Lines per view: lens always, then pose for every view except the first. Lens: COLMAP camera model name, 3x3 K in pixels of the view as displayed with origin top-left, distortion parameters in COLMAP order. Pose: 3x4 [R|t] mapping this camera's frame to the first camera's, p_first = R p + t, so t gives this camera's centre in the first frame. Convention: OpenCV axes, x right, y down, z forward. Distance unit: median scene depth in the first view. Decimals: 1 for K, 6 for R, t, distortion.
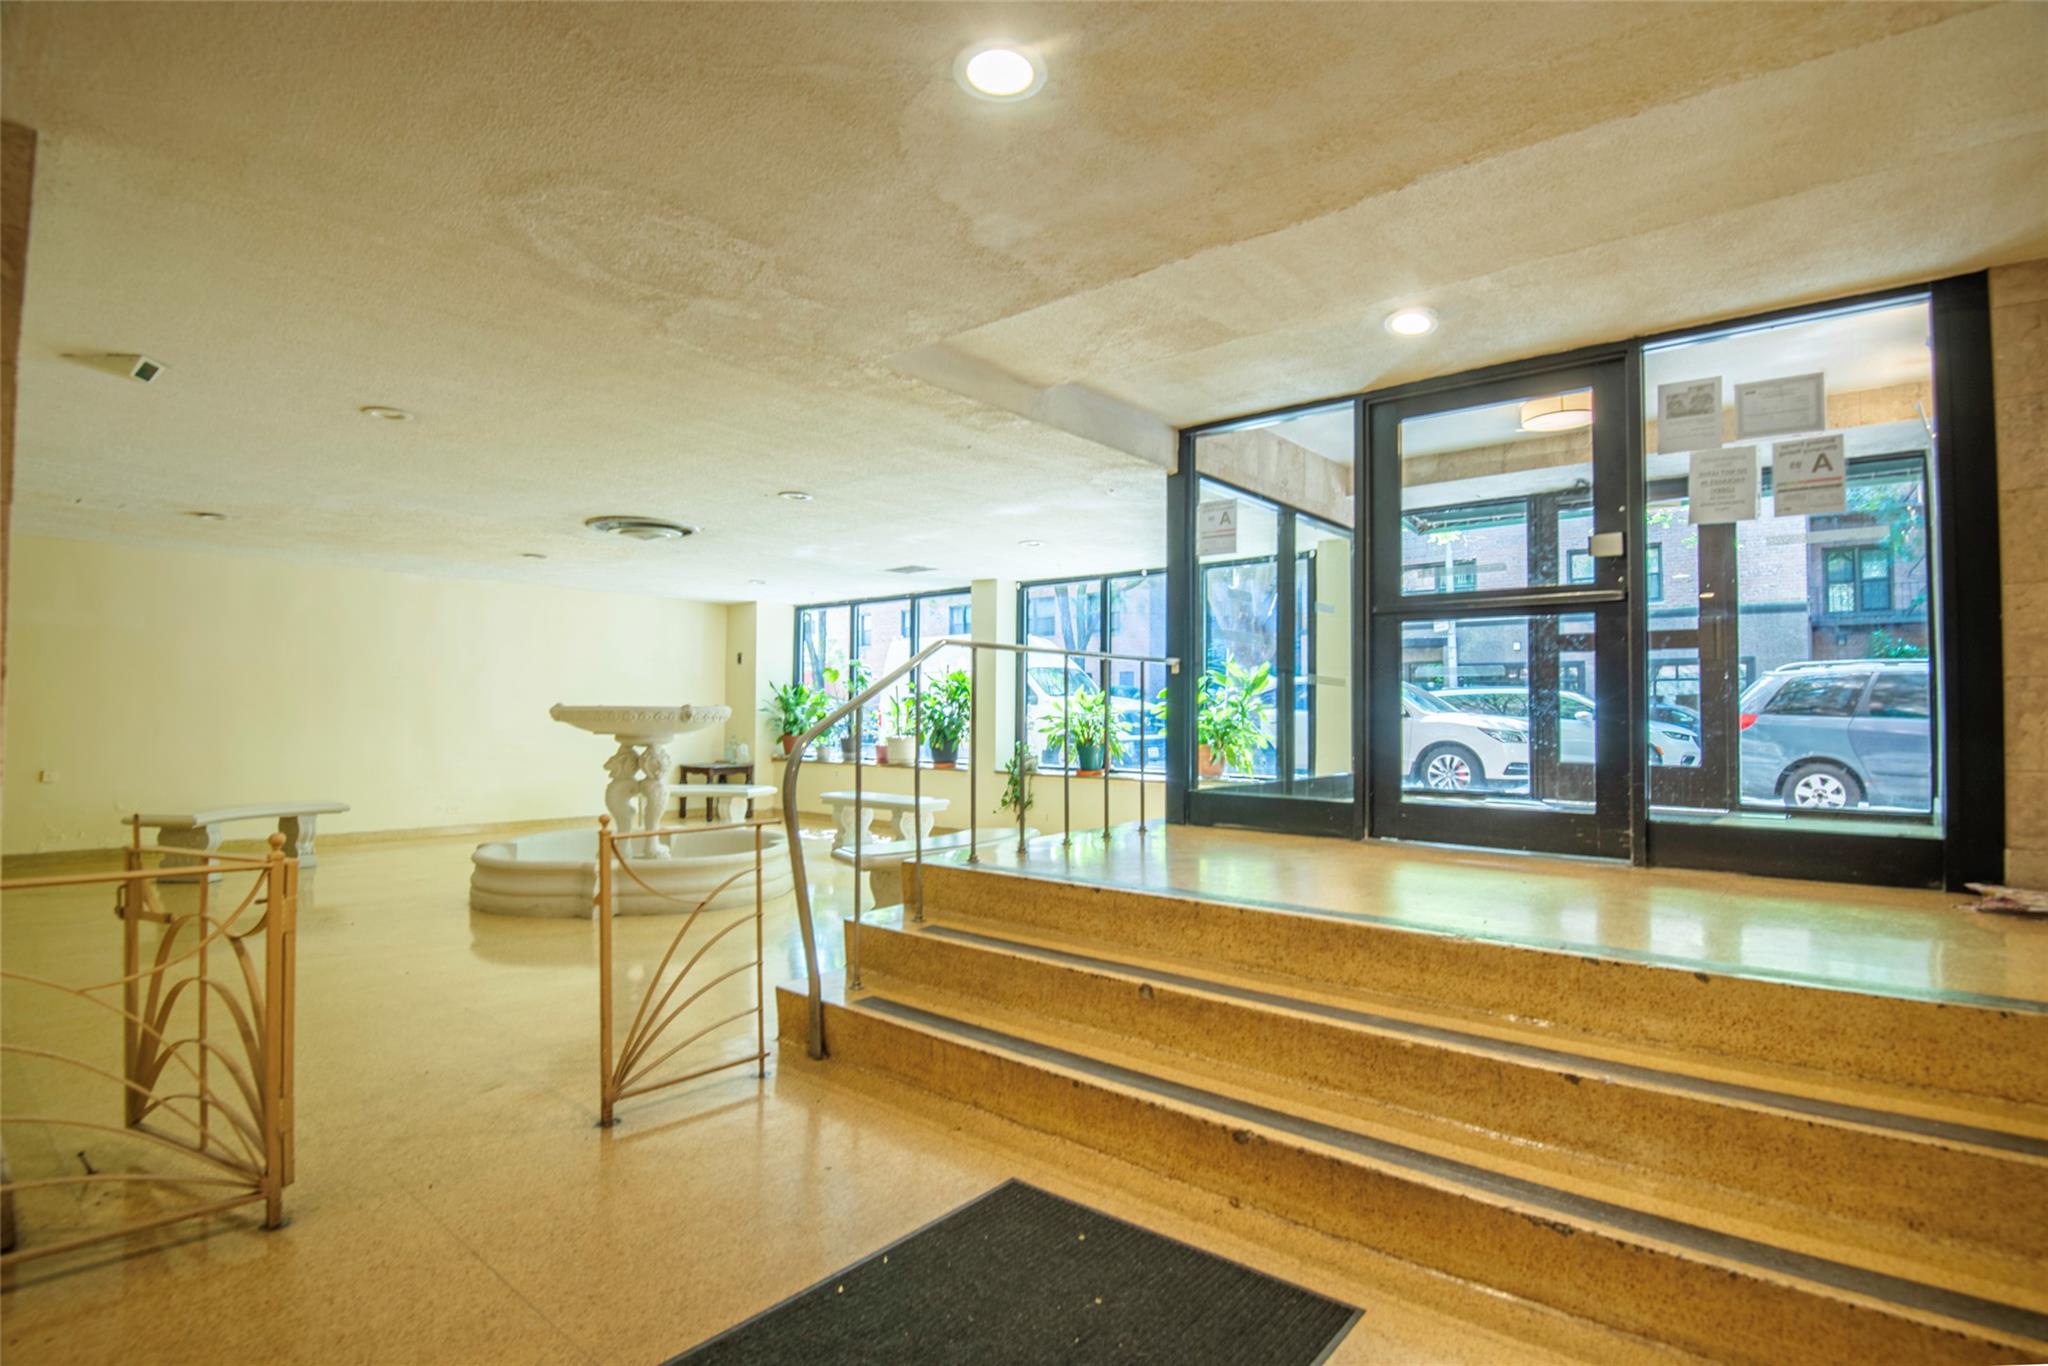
lens RADIAL K [[1065.4, 0, 1046.9], [0, 1065.4, 678.0], [0, 0, 1]] dist [0.045392, -0.046421]
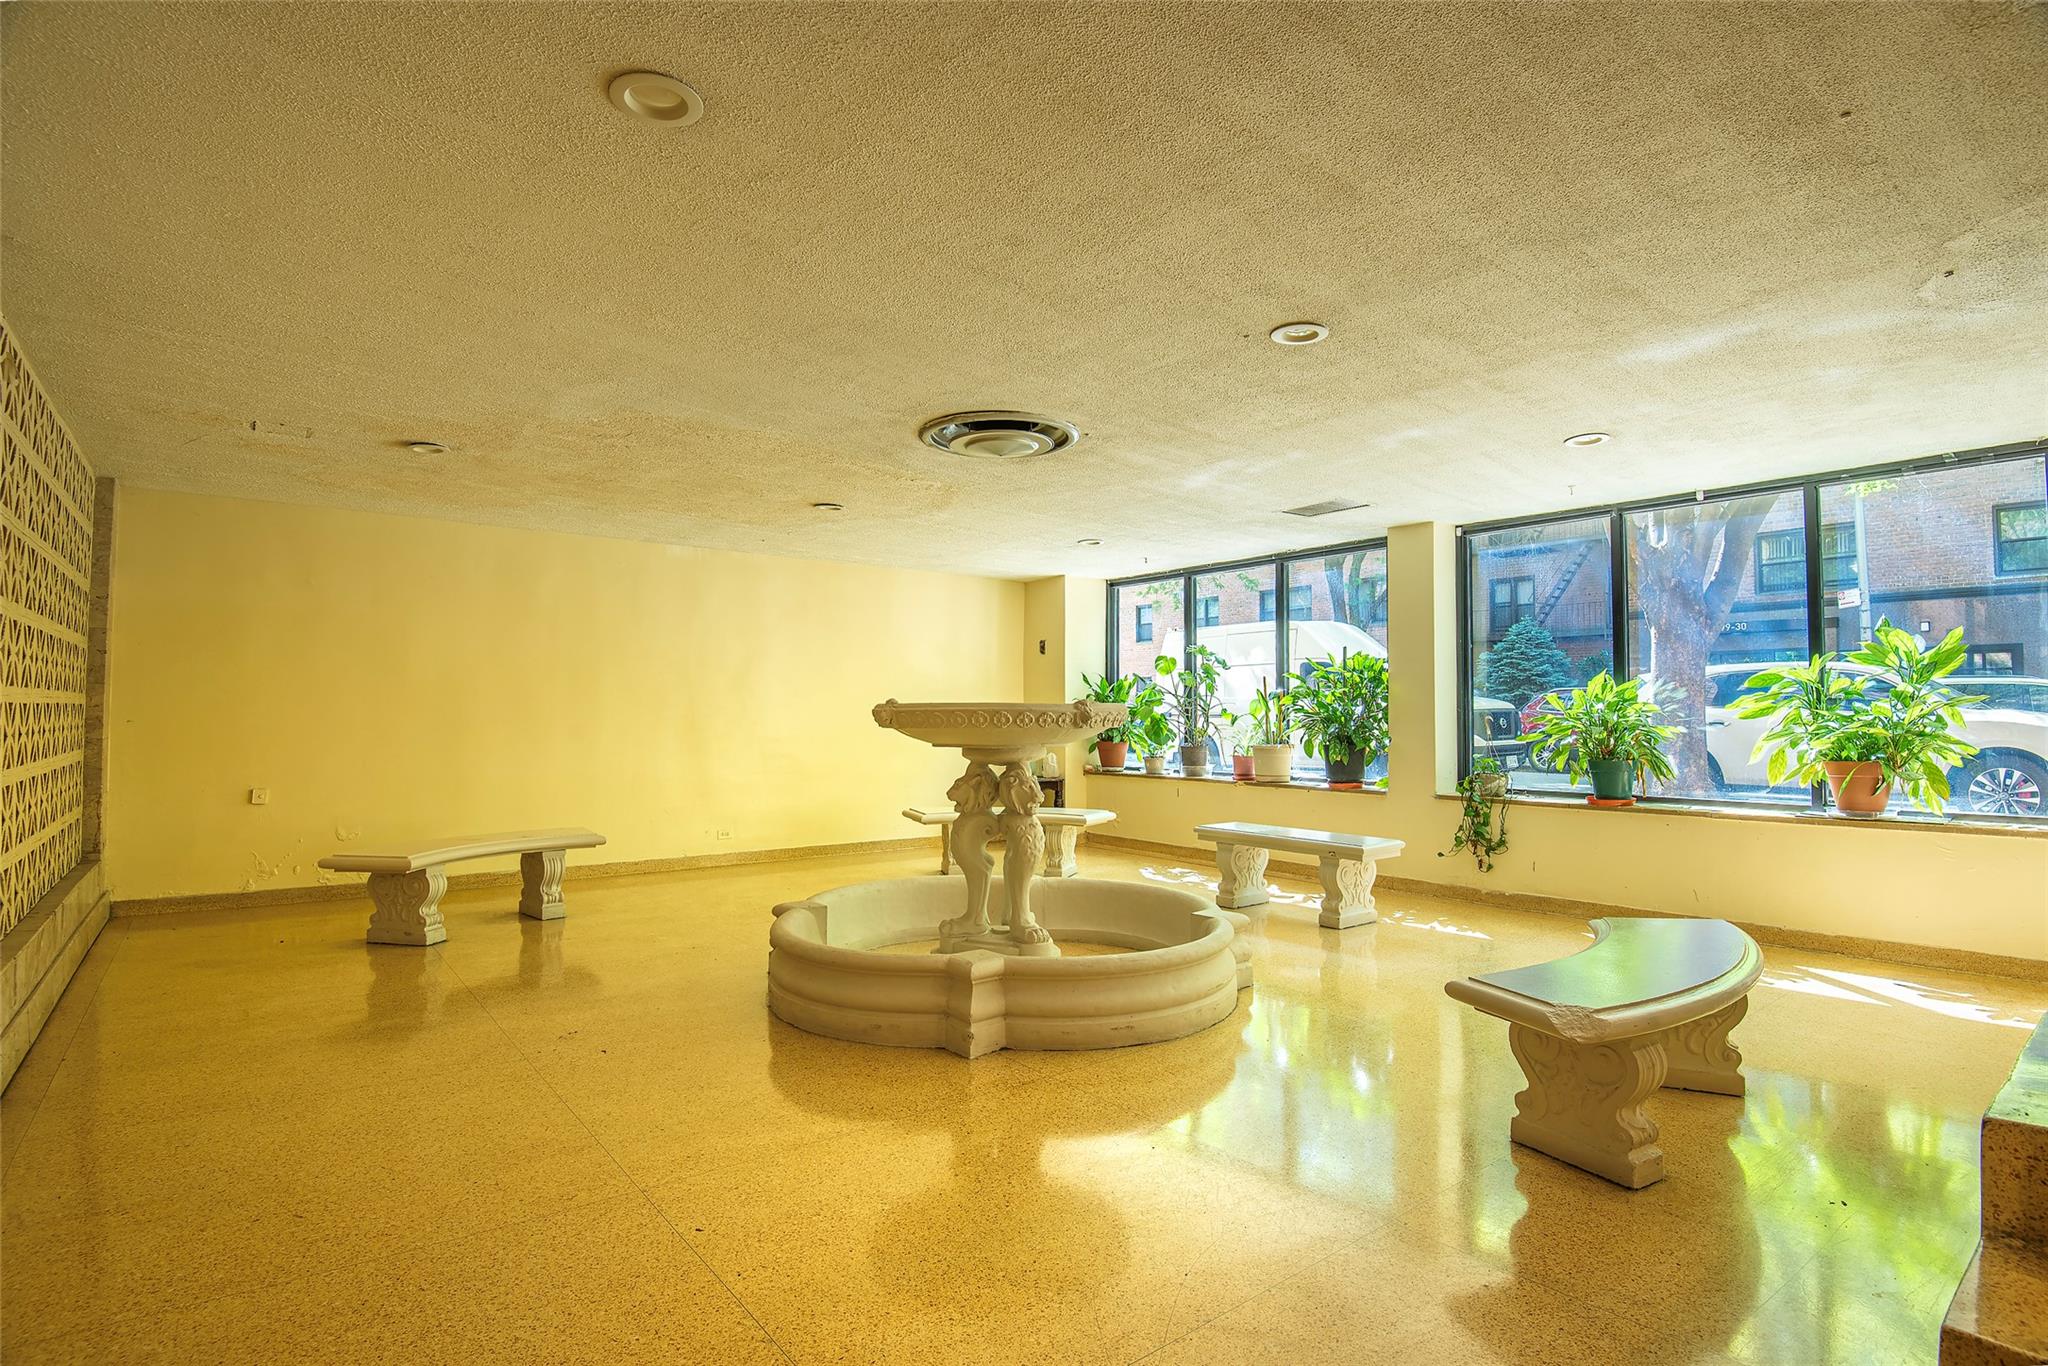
lens RADIAL K [[953.4, 0, 1024.4], [0, 953.4, 678.2], [0, 0, 1]] dist [0.042278, -0.025301]
pose [[0.985580, -0.011966, -0.168785, -0.217558], [0.011167, 0.999921, -0.005685, 0.011281], [0.168840, 0.003718, 0.985636, 0.345450]]
